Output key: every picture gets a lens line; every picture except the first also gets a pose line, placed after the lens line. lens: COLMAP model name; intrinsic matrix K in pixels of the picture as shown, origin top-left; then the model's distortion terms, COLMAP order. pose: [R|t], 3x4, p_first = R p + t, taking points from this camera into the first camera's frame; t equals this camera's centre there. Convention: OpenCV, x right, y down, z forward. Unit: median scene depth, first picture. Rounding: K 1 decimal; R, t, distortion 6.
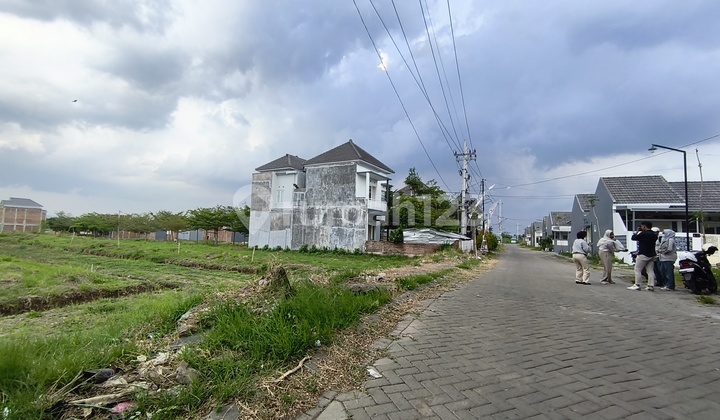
lens RADIAL K [[324.3, 0, 356.9], [0, 324.3, 209.2], [0, 0, 1]] dist [-0.010942, 0.001562]
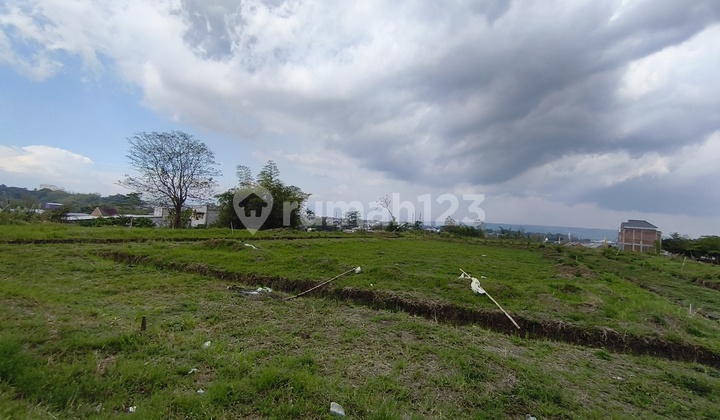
lens RADIAL K [[324.3, 0, 358.2], [0, 324.3, 214.3], [0, 0, 1]] dist [-0.010942, 0.001562]
pose [[0.041511, -0.050925, -0.997839, -0.030011], [0.001018, 0.998702, -0.050927, -0.000670], [0.999138, 0.001098, 0.041509, 0.061520]]
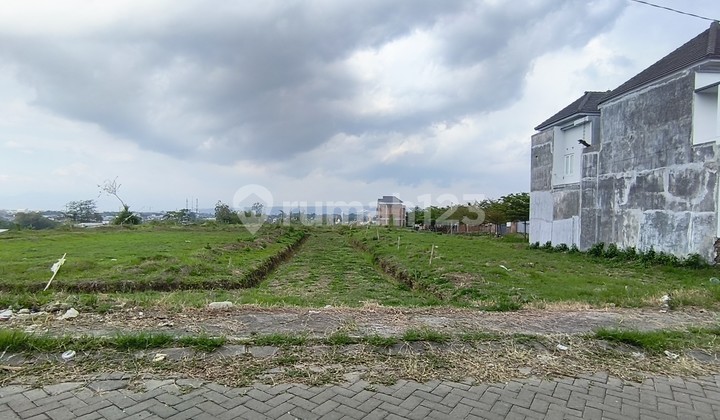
lens RADIAL K [[400.7, 0, 352.6], [0, 400.7, 227.7], [0, 0, 1]] dist [-0.001323, 0.001329]
pose [[0.556530, -0.004010, -0.830818, 0.187284], [0.071420, 0.996518, 0.043031, 0.020526], [0.827752, -0.083285, 0.554879, 0.244718]]
